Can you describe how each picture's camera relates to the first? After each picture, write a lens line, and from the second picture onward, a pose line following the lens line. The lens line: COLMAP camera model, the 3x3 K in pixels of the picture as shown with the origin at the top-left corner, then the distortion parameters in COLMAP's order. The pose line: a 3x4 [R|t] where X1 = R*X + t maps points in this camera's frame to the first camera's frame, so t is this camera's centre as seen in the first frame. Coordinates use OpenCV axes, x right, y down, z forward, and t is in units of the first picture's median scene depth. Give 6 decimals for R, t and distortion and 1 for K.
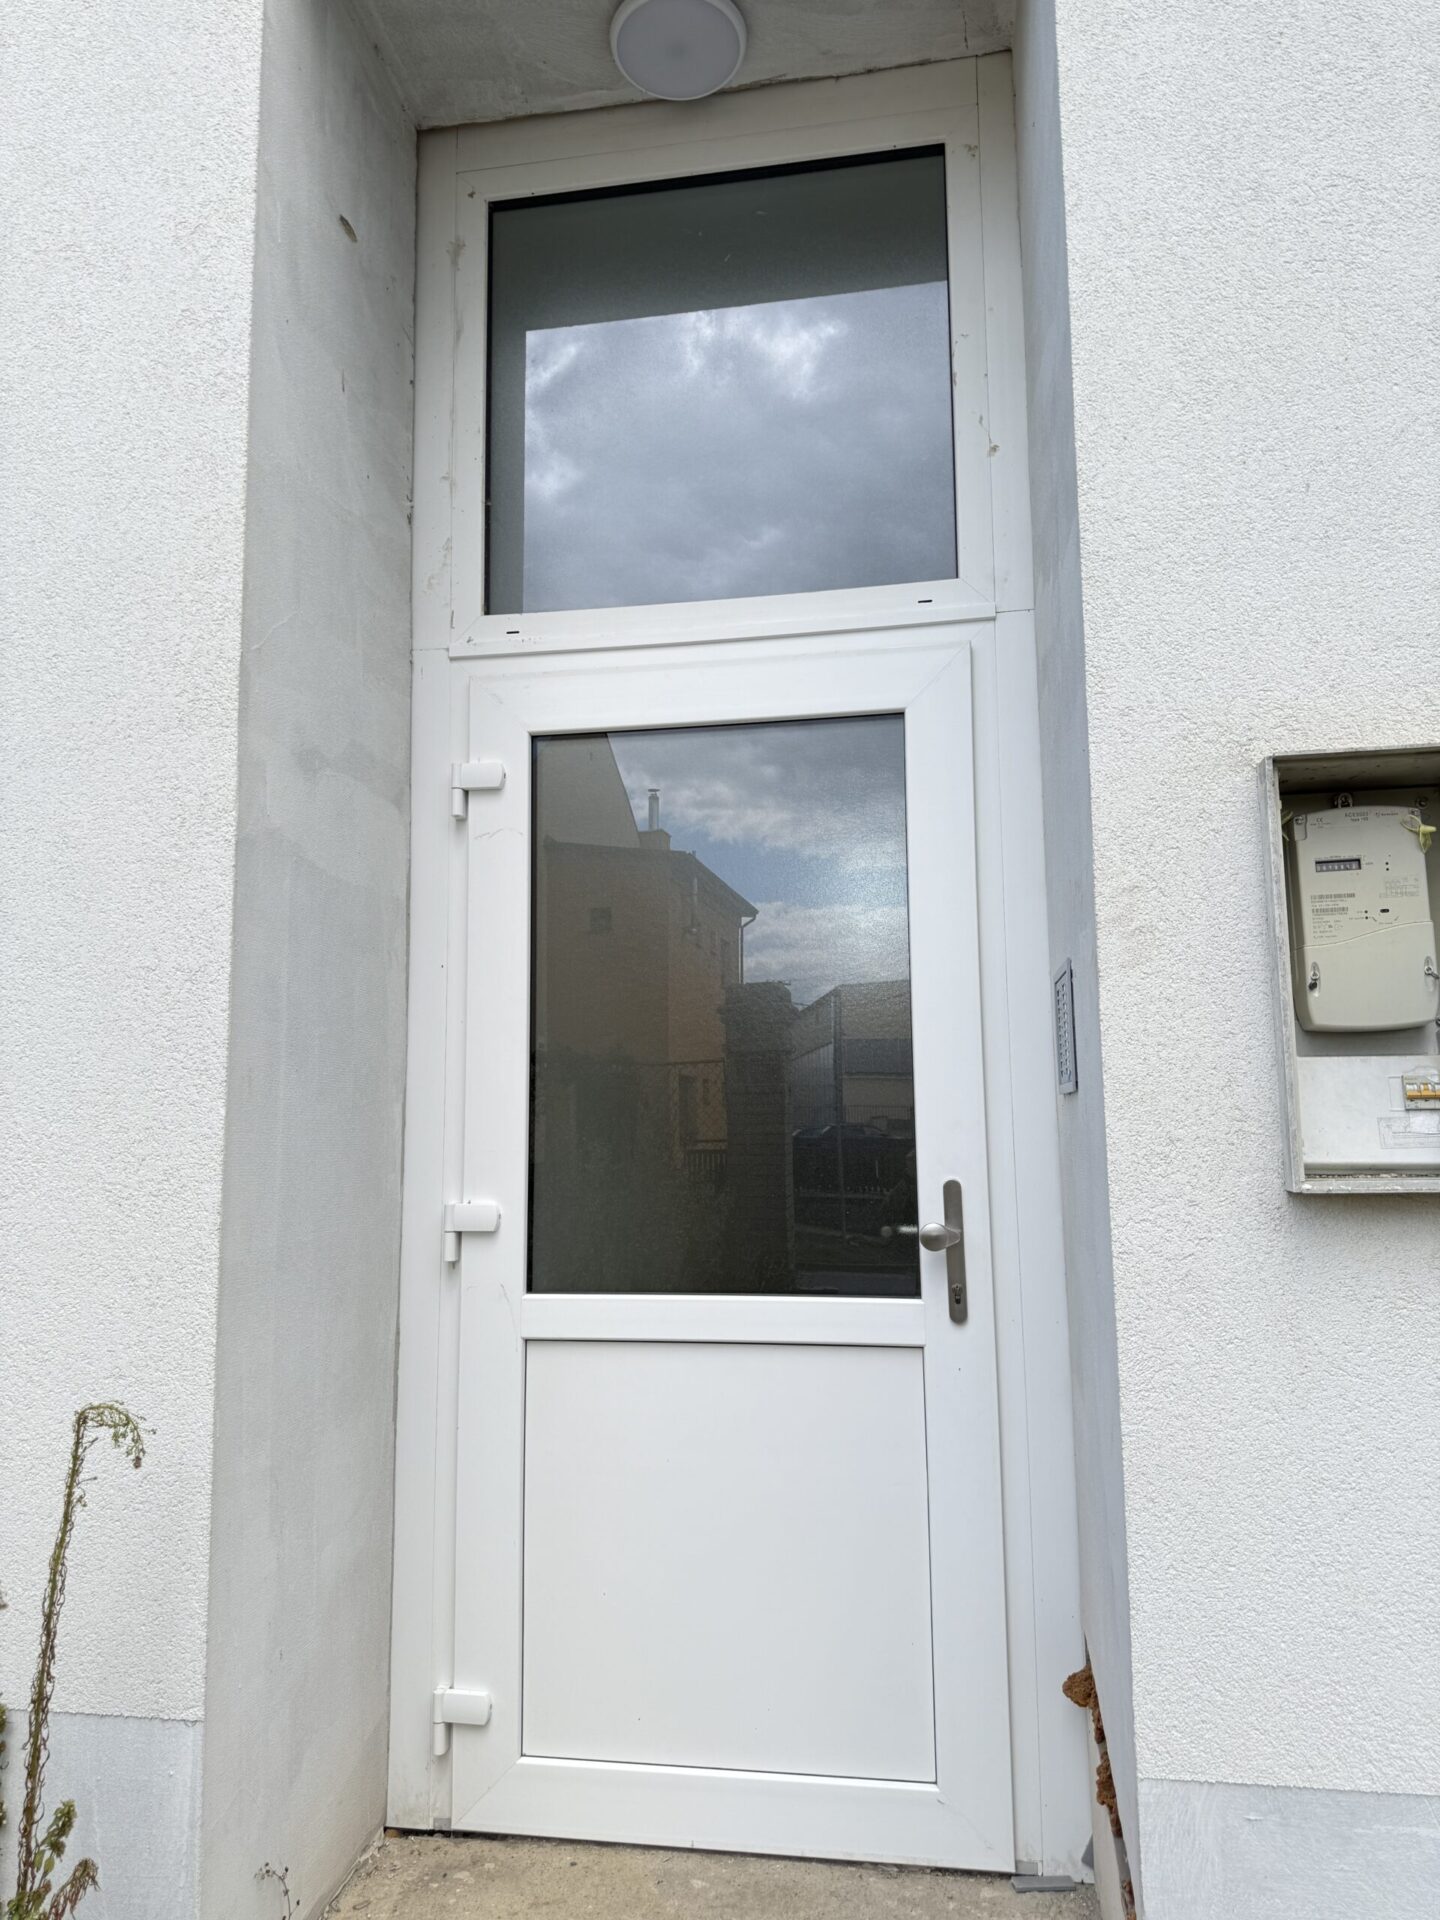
lens RADIAL K [[1324.9, 0, 720.0], [0, 1324.9, 960.0], [0, 0, 1]] dist [-0.001303, -0.000186]
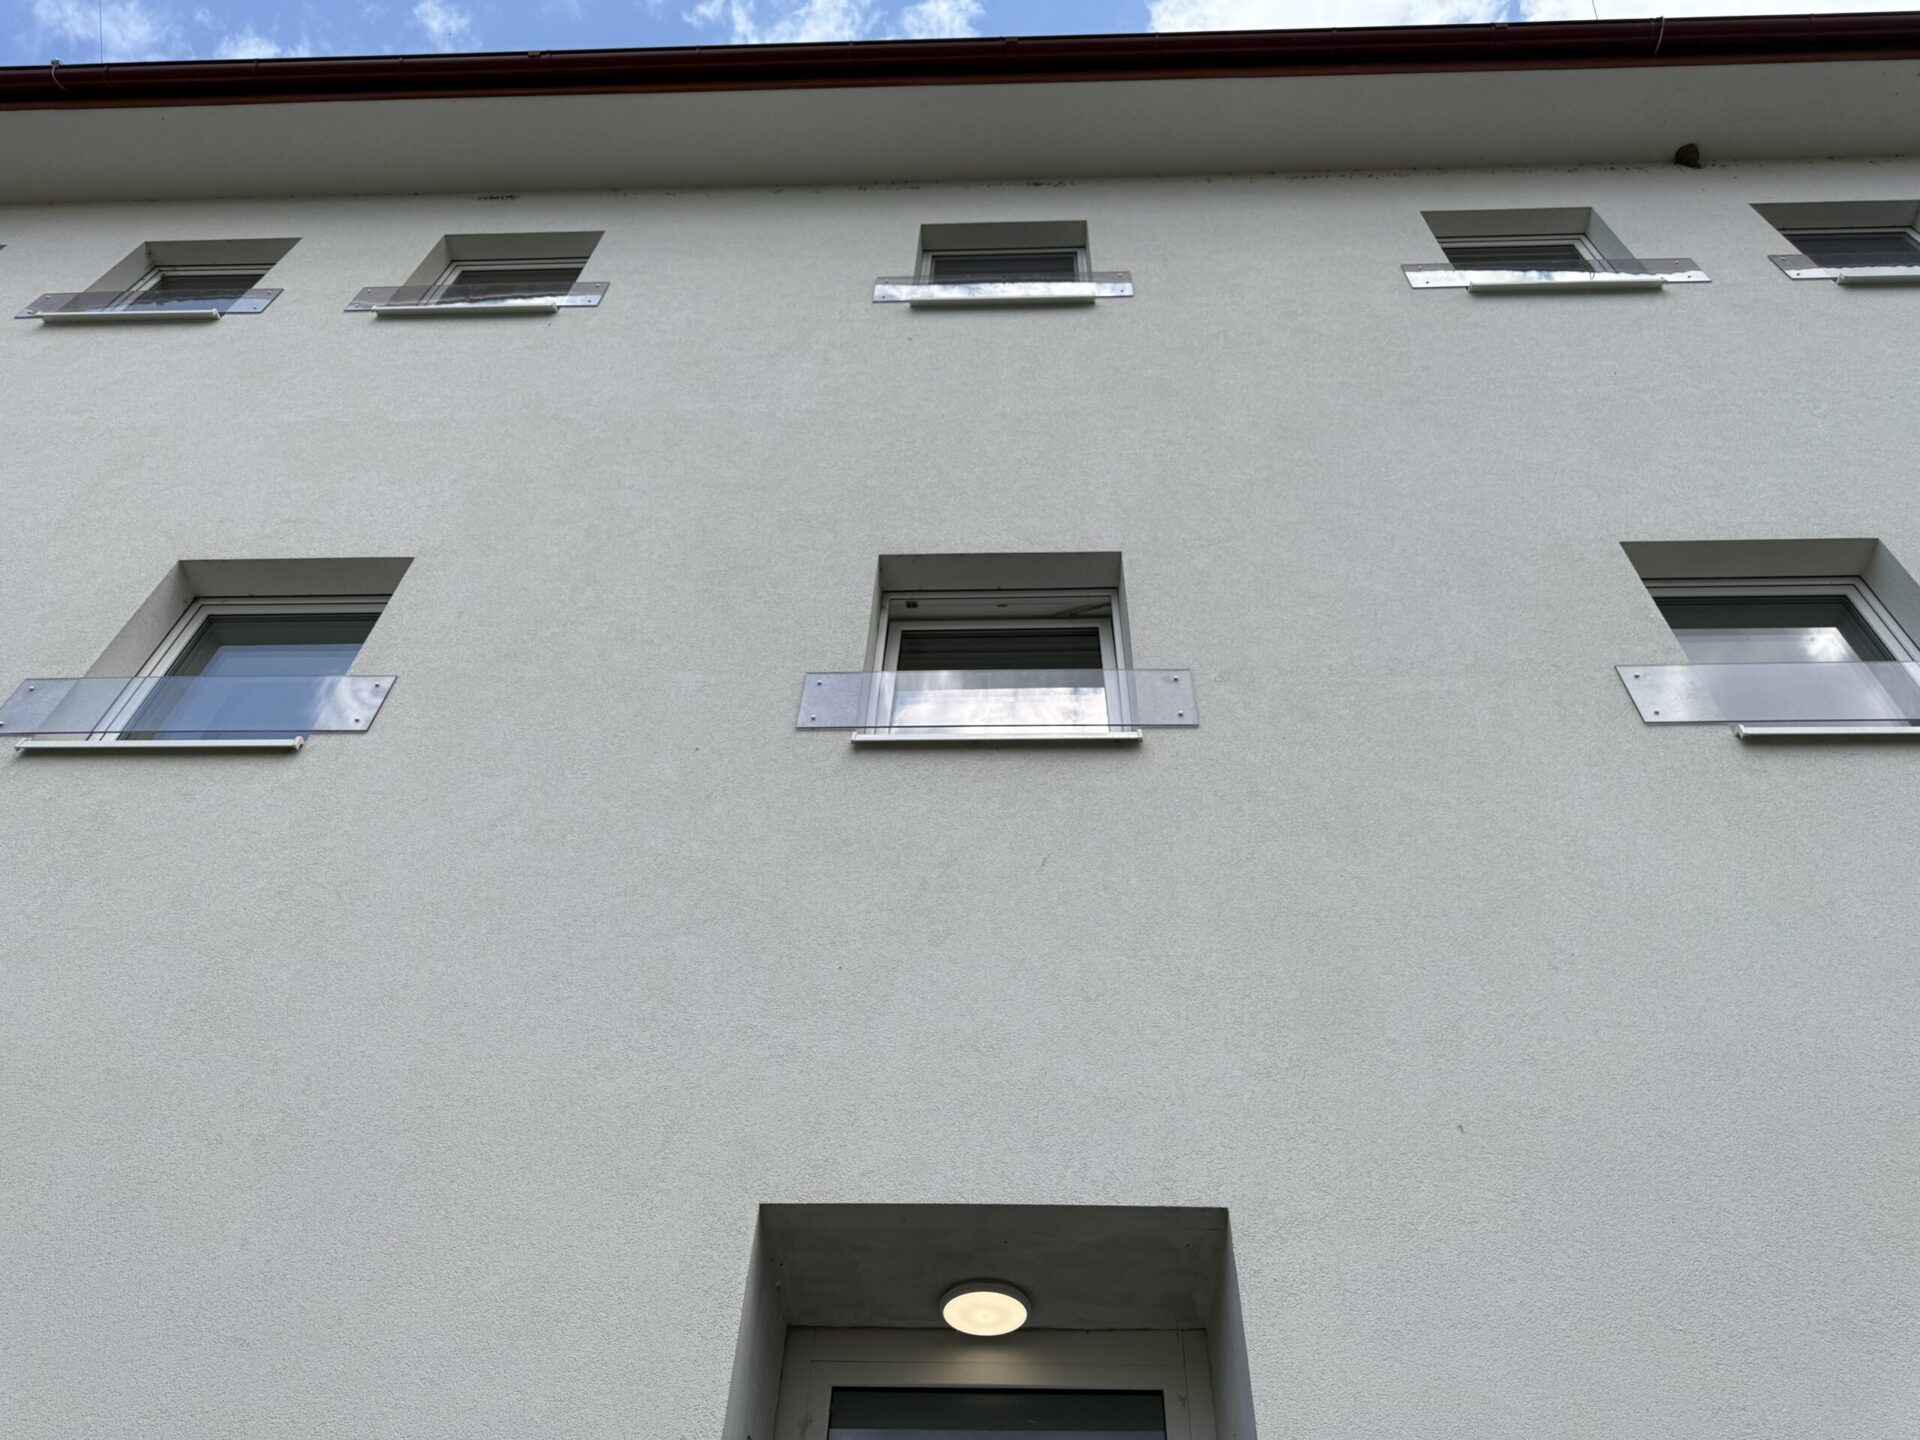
lens RADIAL K [[1378.1, 0, 960.0], [0, 1378.1, 720.0], [0, 0, 1]] dist [-0.000130, -0.000256]
pose [[0.990437, 0.125796, 0.056652, -0.215043], [-0.059172, 0.758273, -0.649246, -0.181792], [-0.124631, 0.639685, 0.758465, -0.542027]]
